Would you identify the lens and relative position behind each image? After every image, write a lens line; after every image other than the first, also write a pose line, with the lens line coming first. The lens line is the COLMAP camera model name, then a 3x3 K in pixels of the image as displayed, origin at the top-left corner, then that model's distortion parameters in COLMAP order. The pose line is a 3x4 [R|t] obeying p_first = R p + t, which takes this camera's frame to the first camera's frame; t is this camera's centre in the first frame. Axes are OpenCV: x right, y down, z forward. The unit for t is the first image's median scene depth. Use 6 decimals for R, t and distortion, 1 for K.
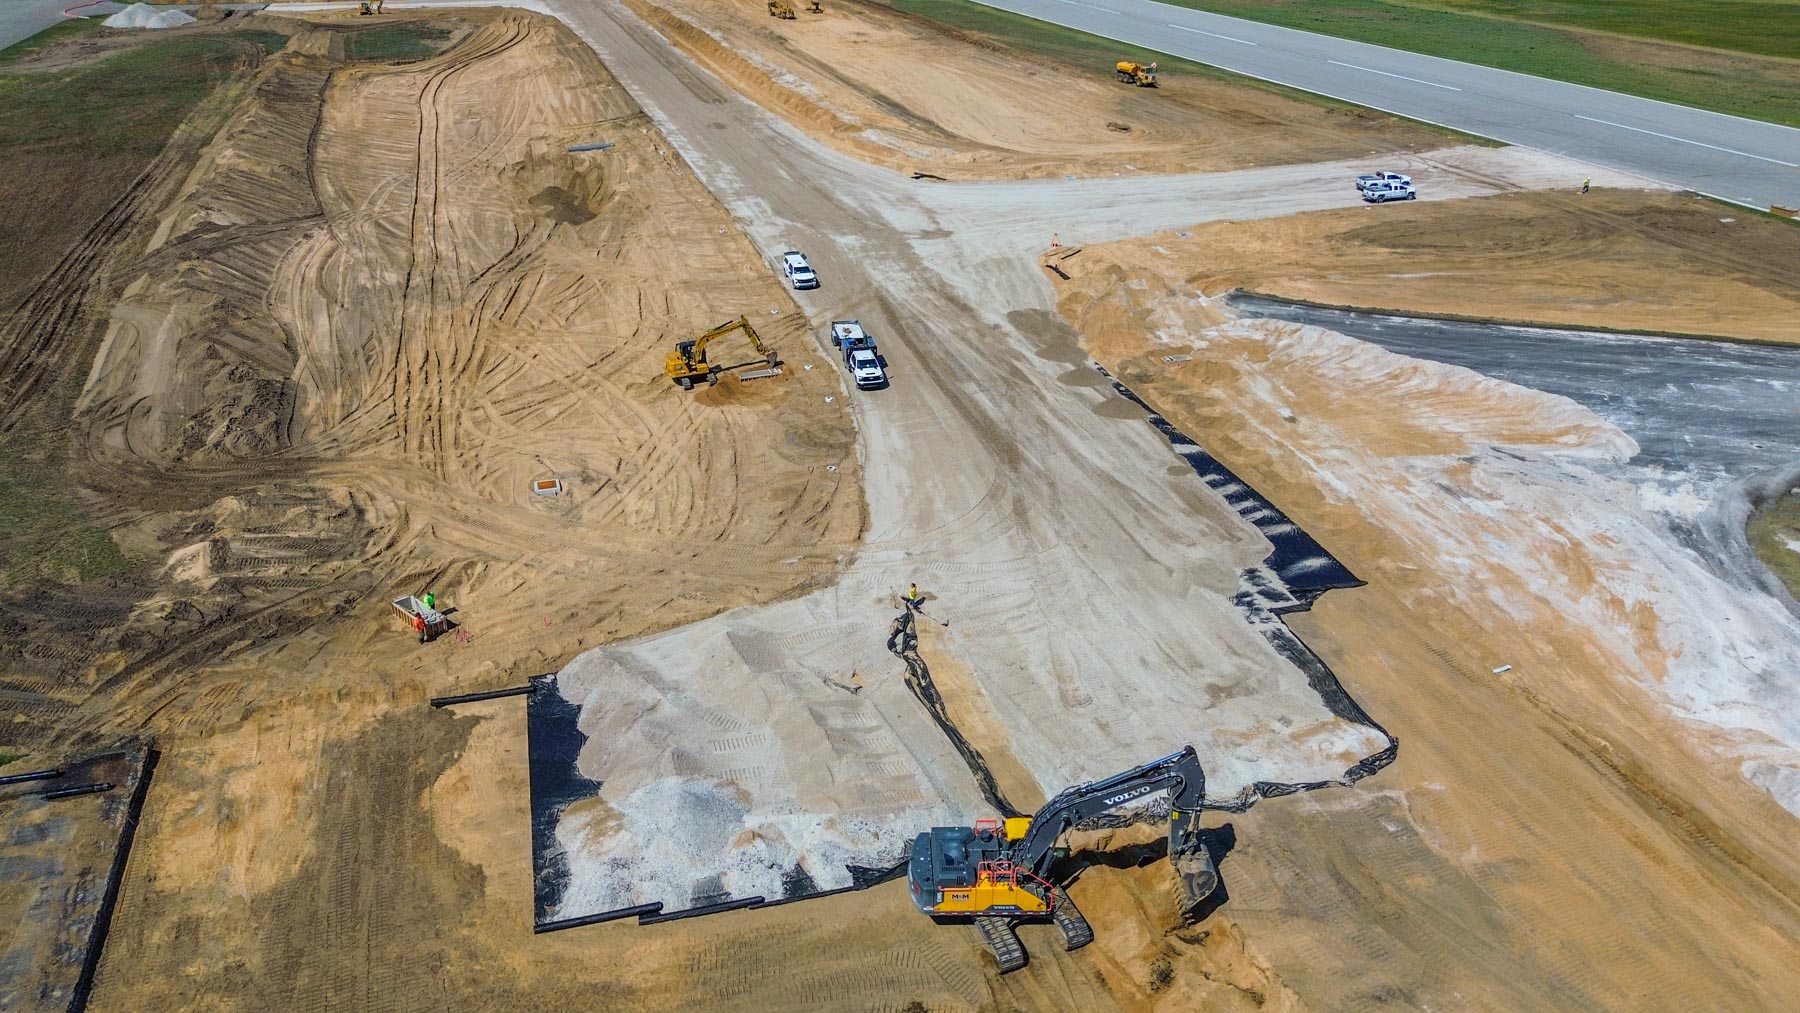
lens RADIAL K [[1275.3, 0, 896.4], [0, 1275.3, 503.0], [0, 0, 1]] dist [0.068724, -0.063631]
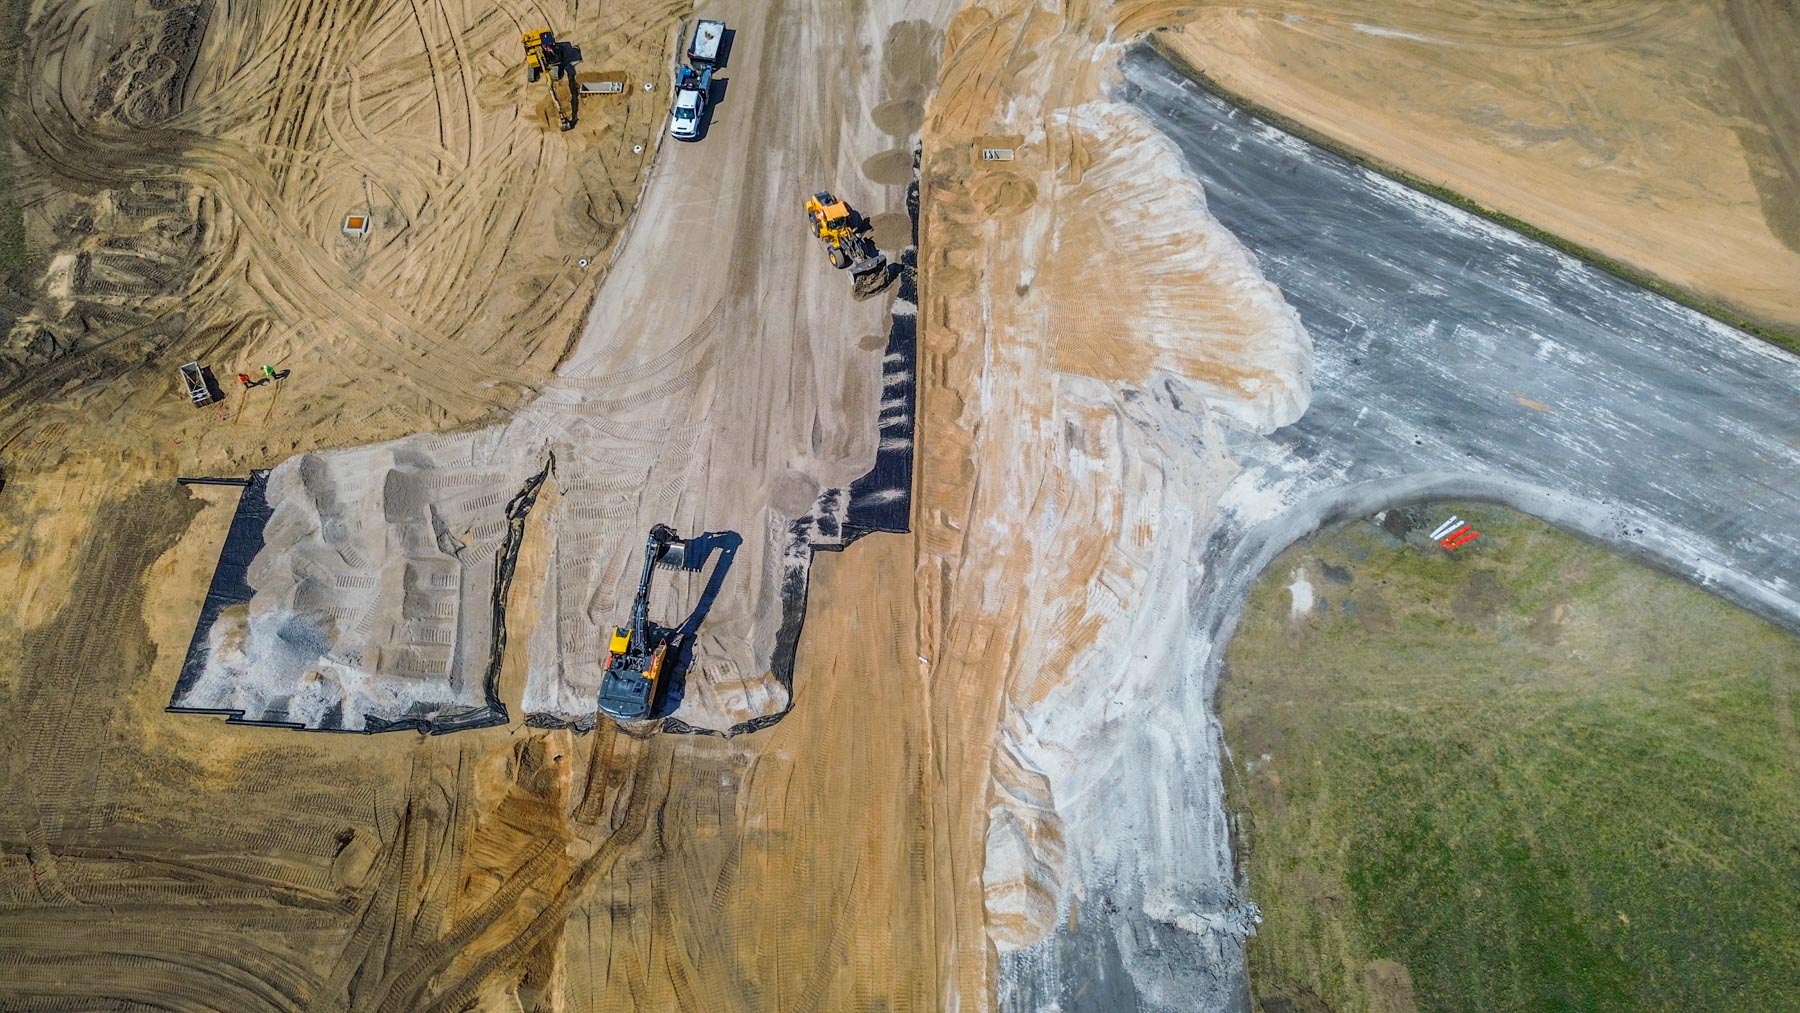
lens RADIAL K [[1275.3, 0, 896.4], [0, 1275.3, 503.0], [0, 0, 1]] dist [0.068724, -0.063631]
pose [[0.953347, 0.271029, -0.132939, 0.484488], [-0.153488, 0.814397, 0.559641, -0.610150], [0.259945, -0.513128, 0.818003, 0.015958]]
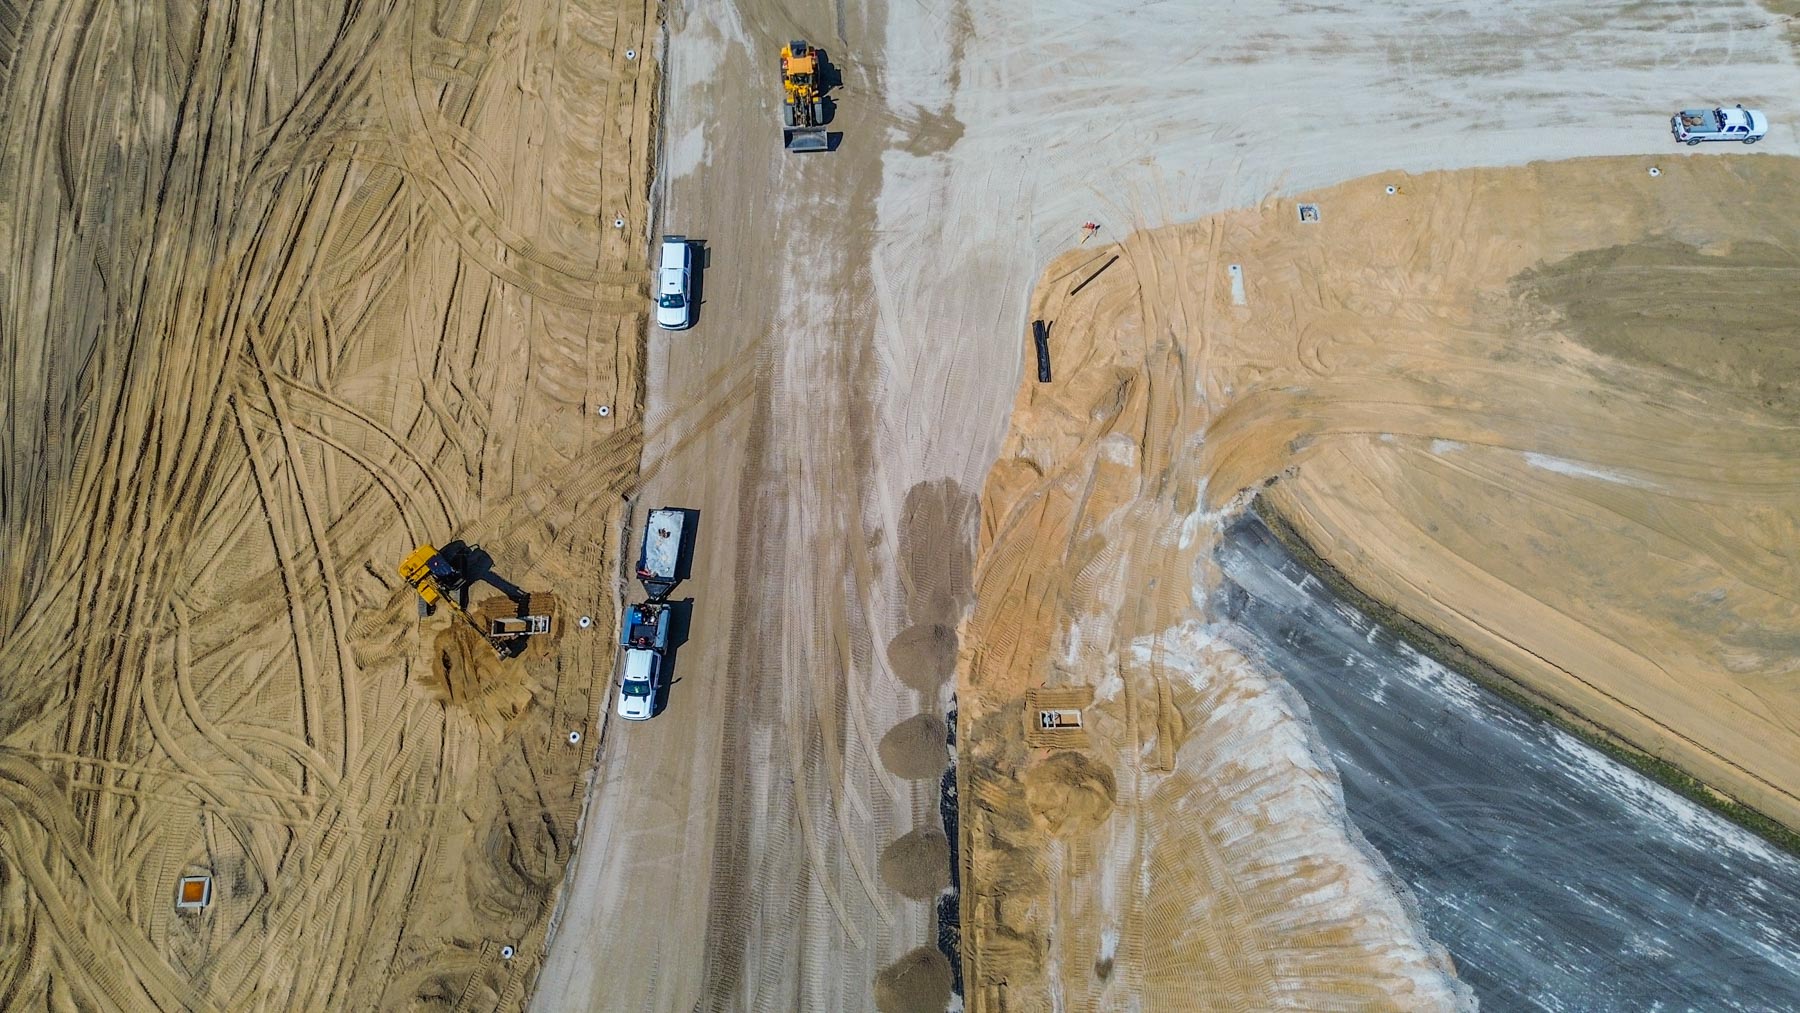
lens RADIAL K [[1287.5, 0, 894.0], [0, 1287.5, 499.1], [0, 0, 1]] dist [0.072486, -0.068335]
pose [[0.962114, 0.260659, -0.079963, 0.209607], [-0.138087, 0.718735, 0.681434, -0.976947], [0.235094, -0.644575, 0.727498, 0.701936]]
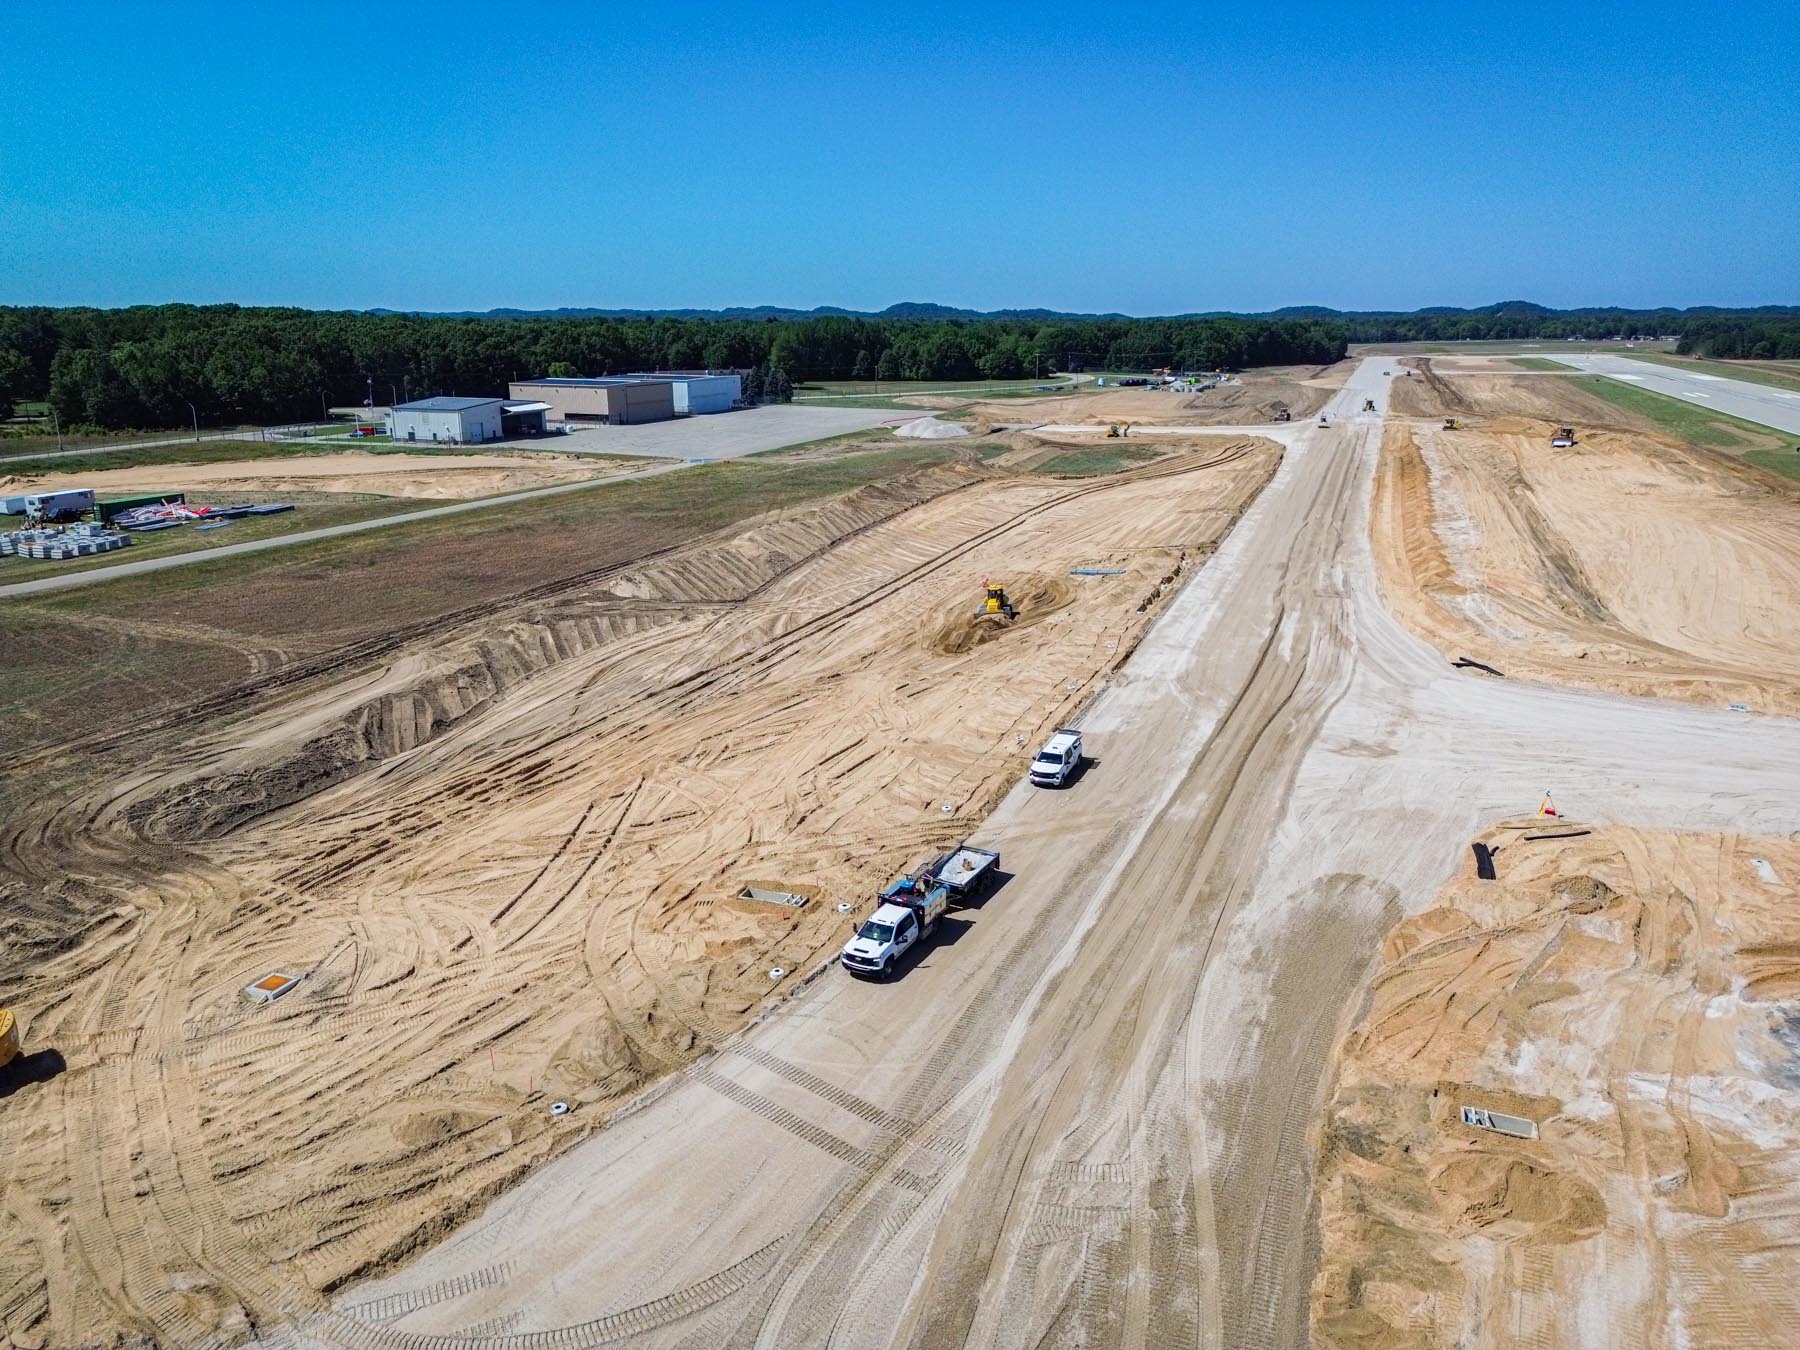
lens RADIAL K [[1262.1, 0, 894.9], [0, 1262.1, 681.1], [0, 0, 1]] dist [0.072974, -0.068734]
pose [[0.777753, 0.170392, -0.605035, 0.414797], [-0.281124, 0.955216, -0.092365, -0.220270], [0.562201, 0.241927, 0.790823, 0.669323]]
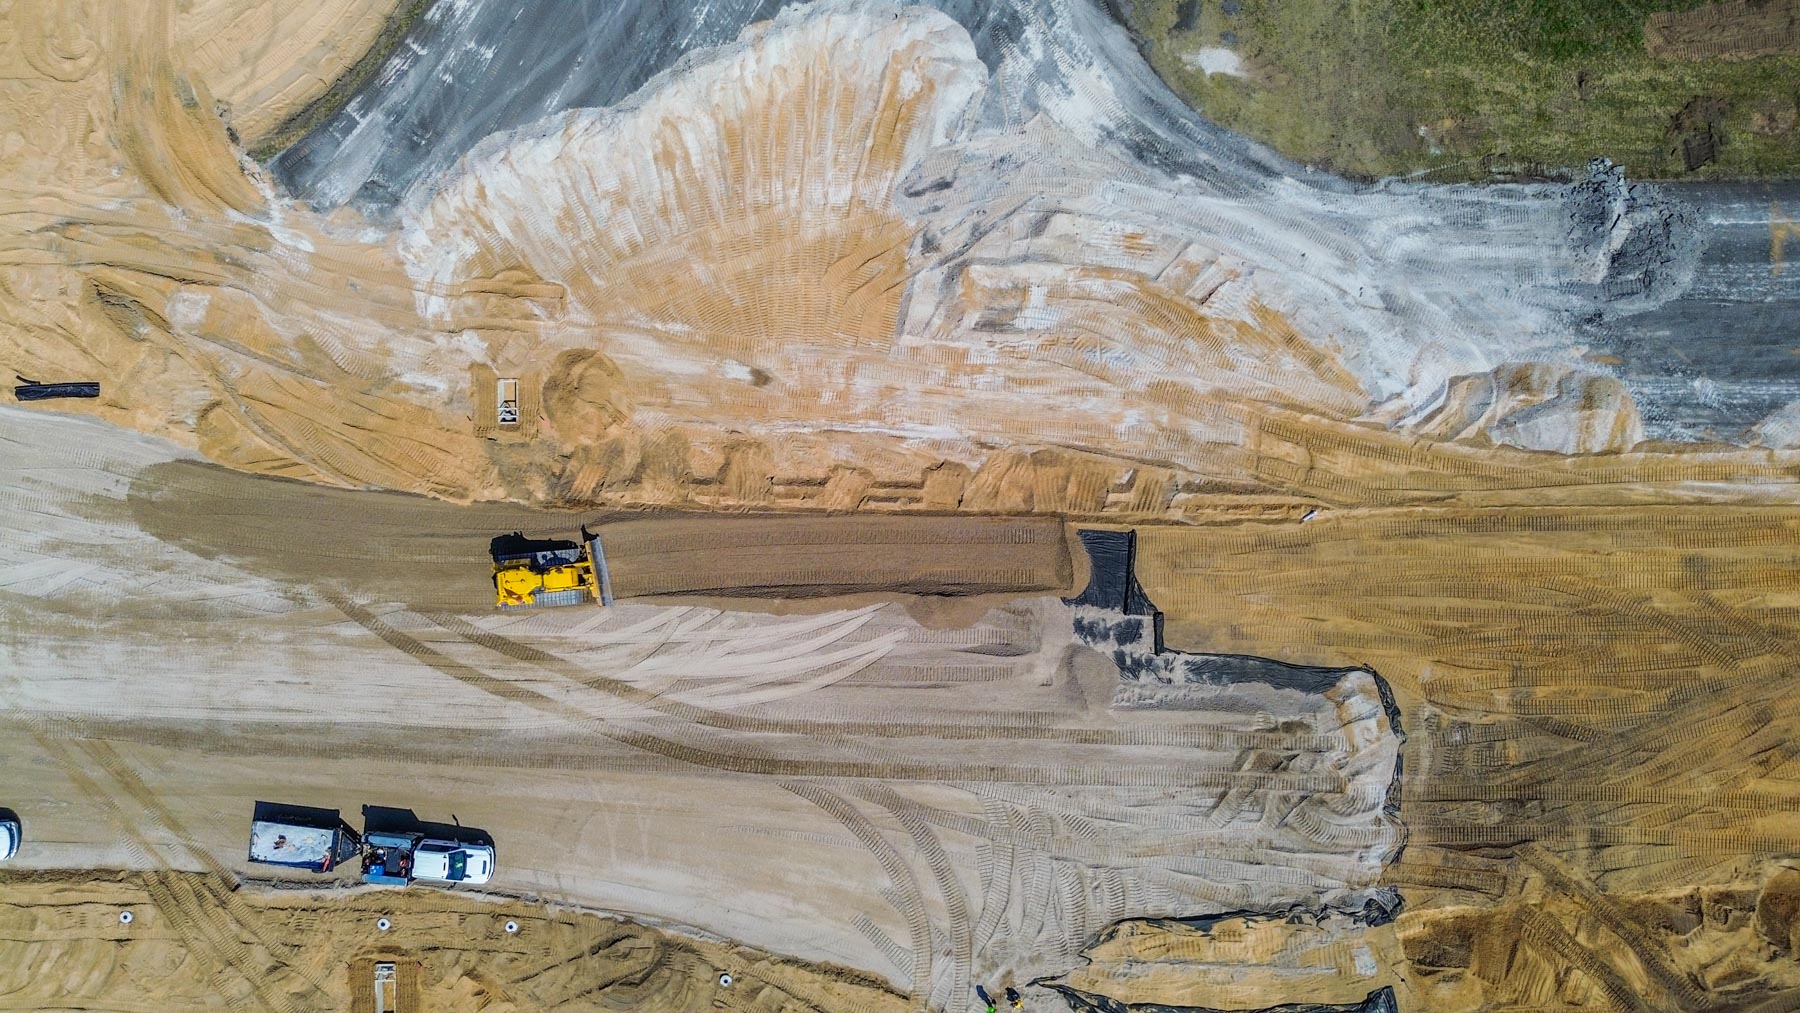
lens RADIAL K [[1275.3, 0, 896.4], [0, 1275.3, 503.0], [0, 0, 1]] dist [0.068724, -0.063631]
pose [[0.297163, -0.954824, -0.002334, 0.318531], [0.445455, 0.136473, 0.884842, -0.863878], [-0.844550, -0.263982, 0.465886, 0.667596]]
